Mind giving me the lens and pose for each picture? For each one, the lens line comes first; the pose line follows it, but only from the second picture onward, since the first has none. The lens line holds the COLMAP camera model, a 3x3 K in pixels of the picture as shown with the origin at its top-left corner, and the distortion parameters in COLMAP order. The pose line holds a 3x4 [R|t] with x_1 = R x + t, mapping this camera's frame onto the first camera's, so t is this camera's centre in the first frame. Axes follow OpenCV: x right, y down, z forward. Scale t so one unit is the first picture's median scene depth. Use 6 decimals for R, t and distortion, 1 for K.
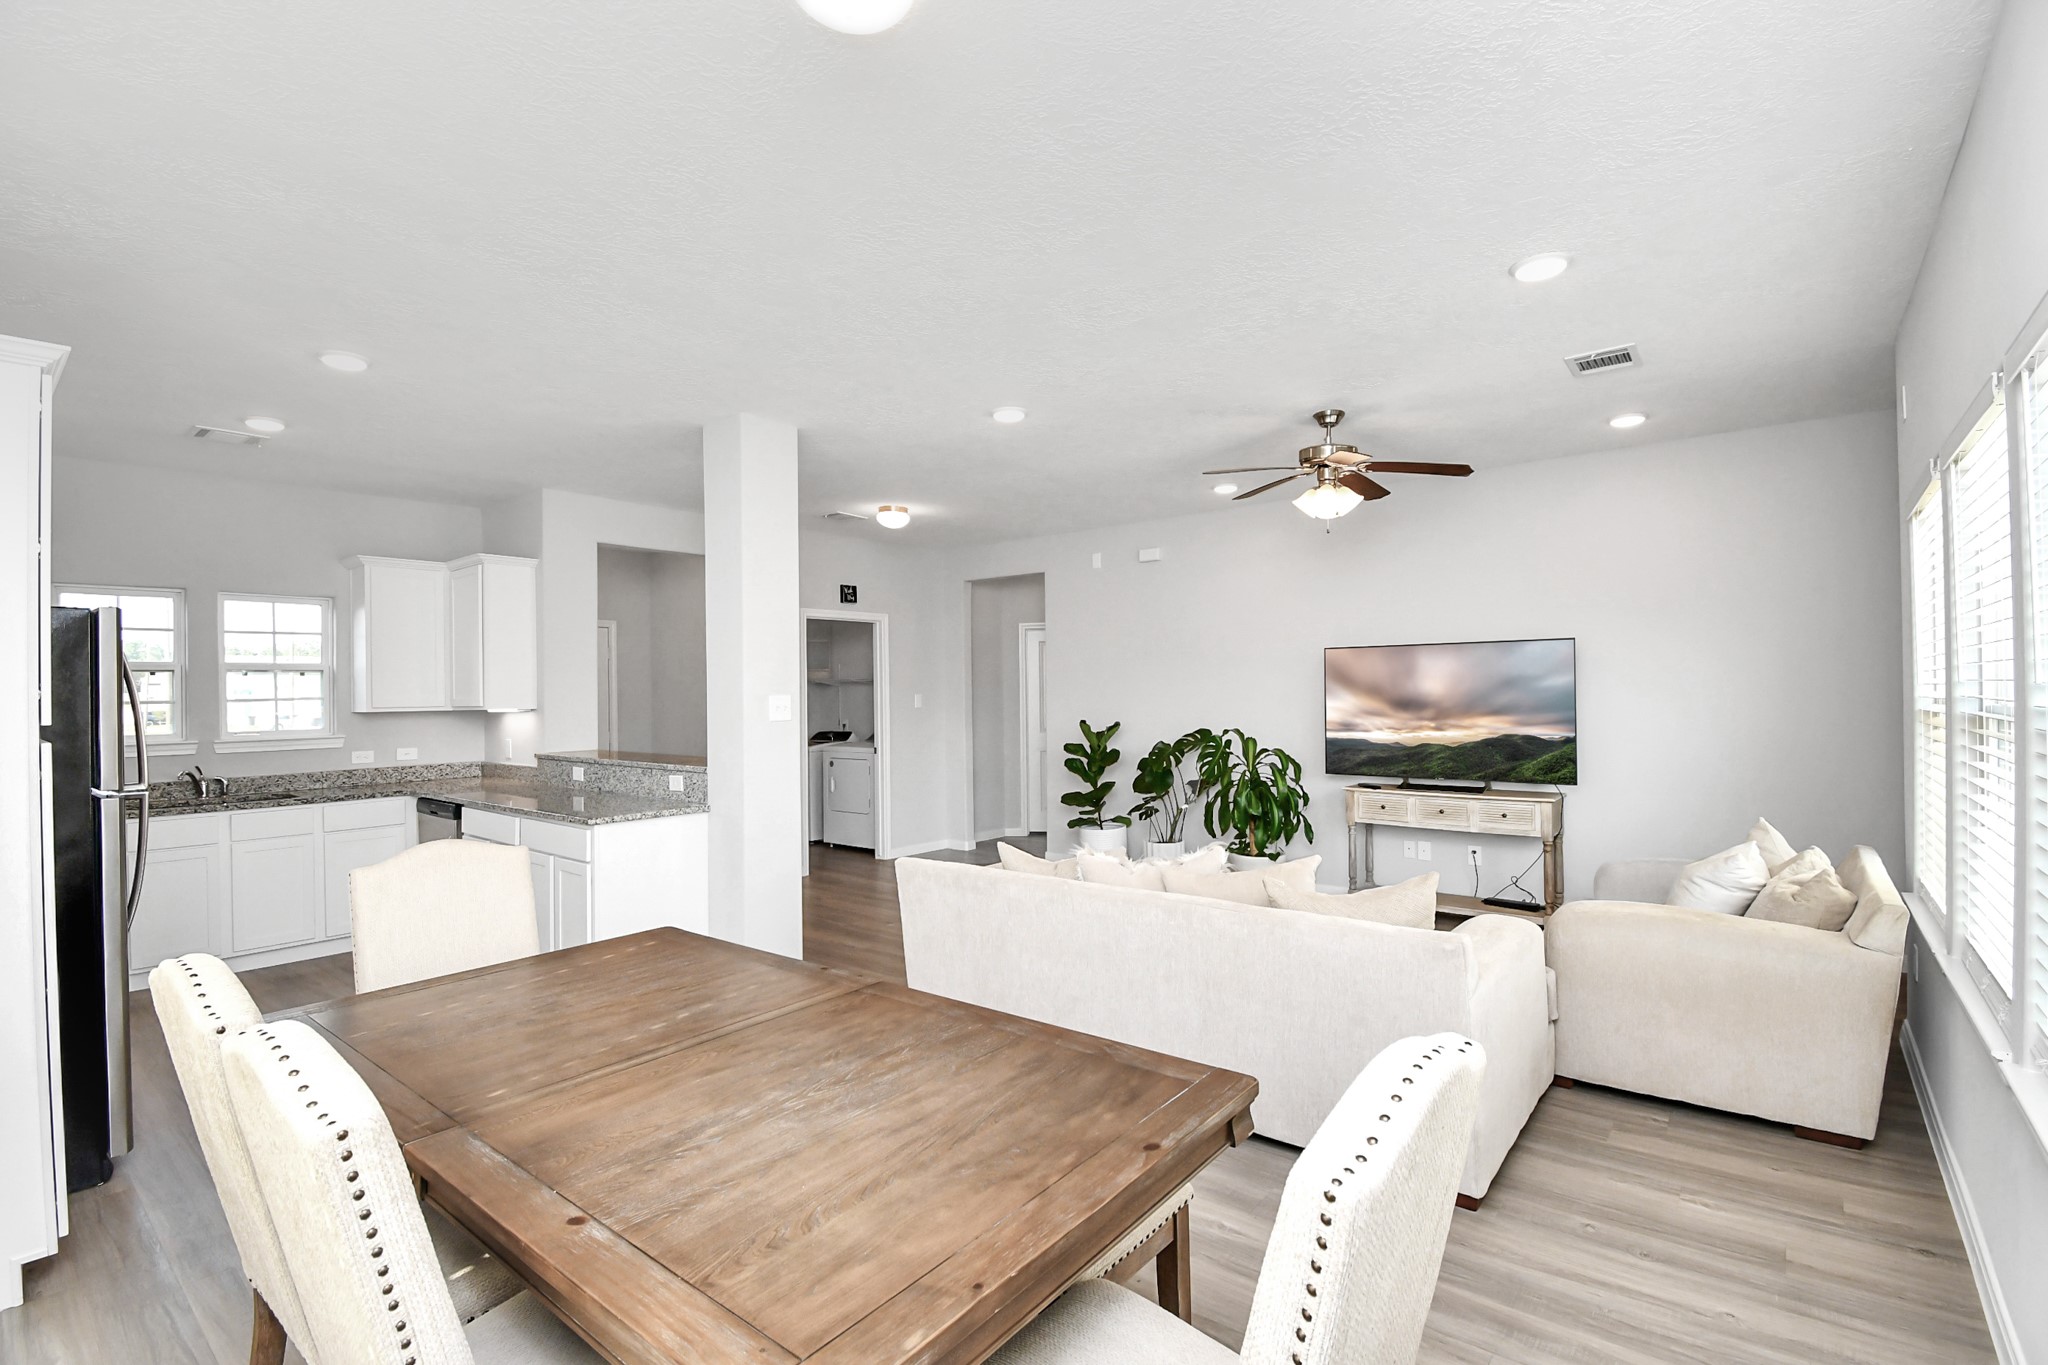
lens RADIAL K [[945.6, 0, 996.7], [0, 945.6, 682.1], [0, 0, 1]] dist [0.001211, -0.020421]
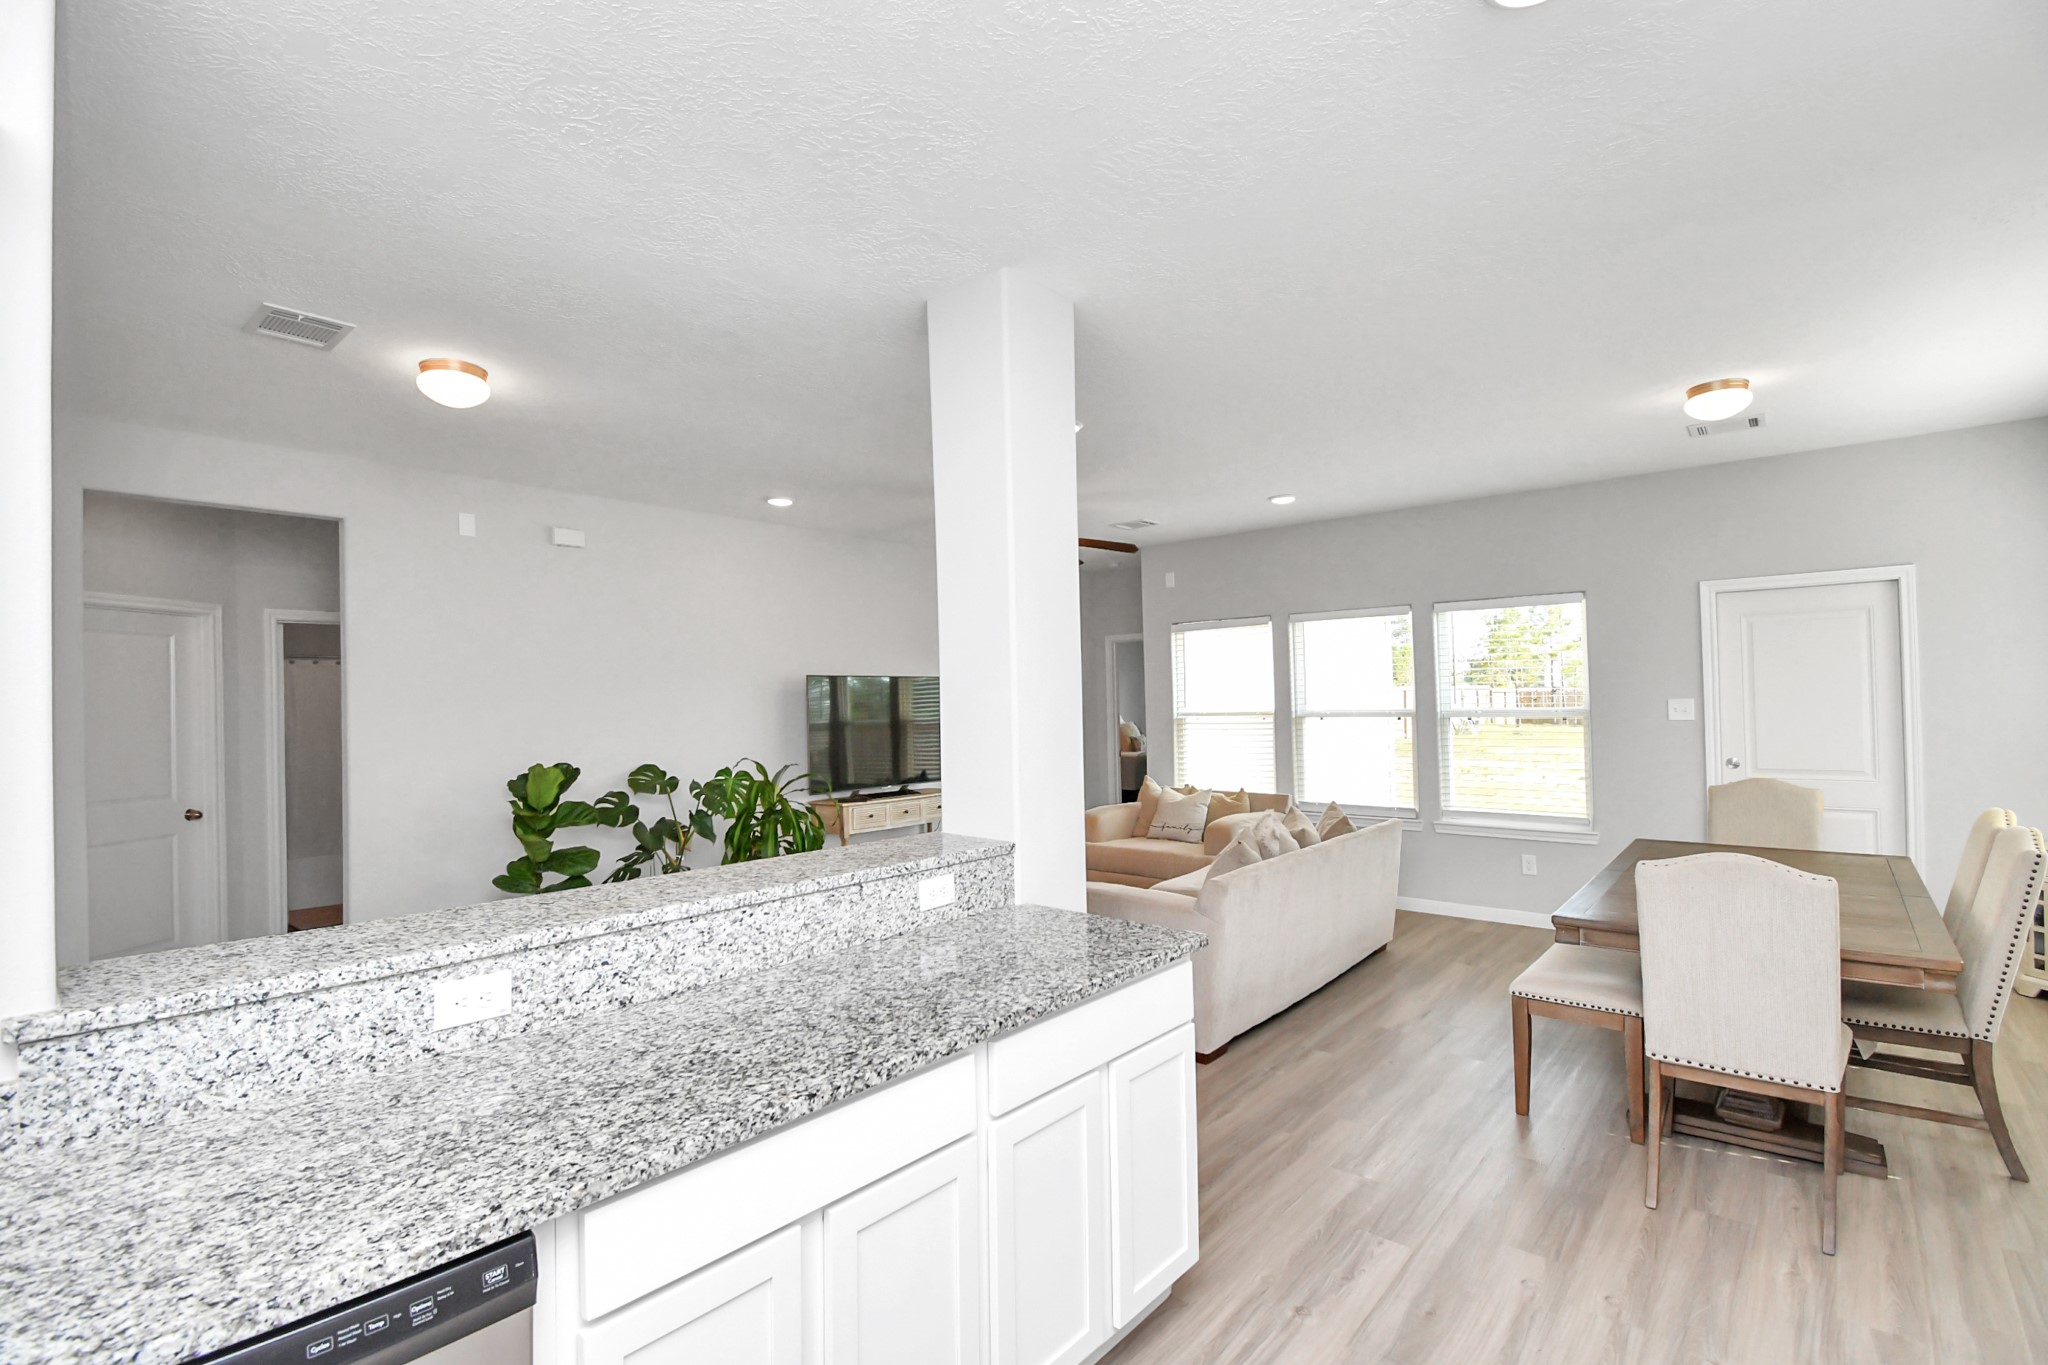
lens RADIAL K [[958.6, 0, 1003.0], [0, 958.6, 688.2], [0, 0, 1]] dist [0.002552, -0.019287]
pose [[-0.001611, 0.024623, 0.999696, -0.726416], [0.006190, 0.999678, -0.024613, 0.007023], [-0.999980, 0.006148, -0.001763, 0.807640]]
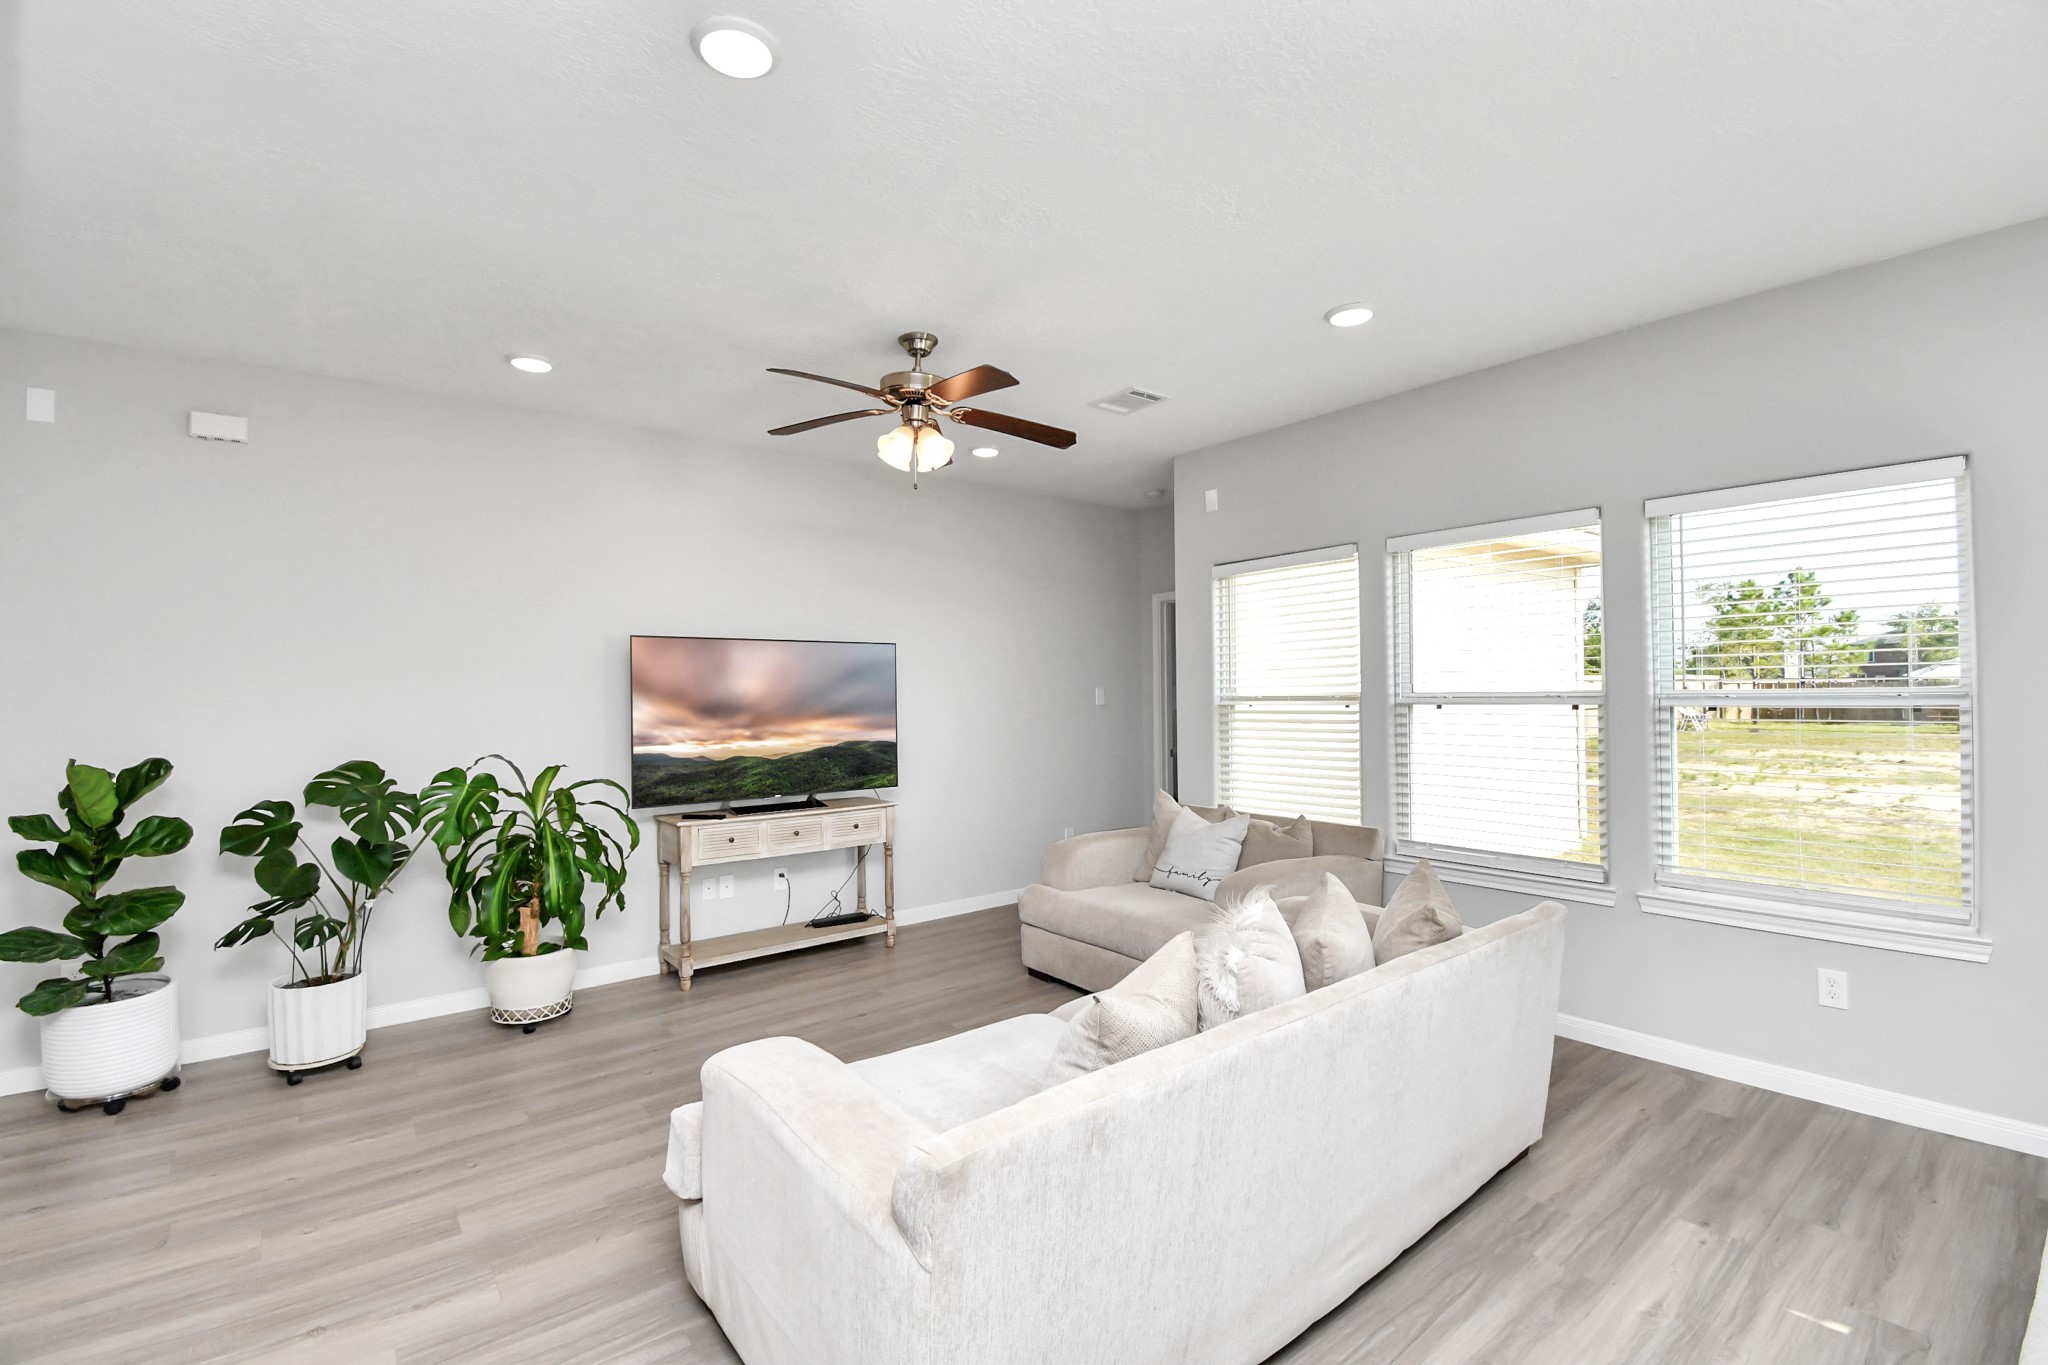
lens RADIAL K [[909.1, 0, 1017.3], [0, 909.1, 679.9], [0, 0, 1]] dist [0.001218, -0.016638]
pose [[0.186676, 0.022271, 0.982169, -0.281278], [-0.002755, 0.999751, -0.022146, 0.014565], [-0.982418, 0.001429, 0.186691, 0.598509]]
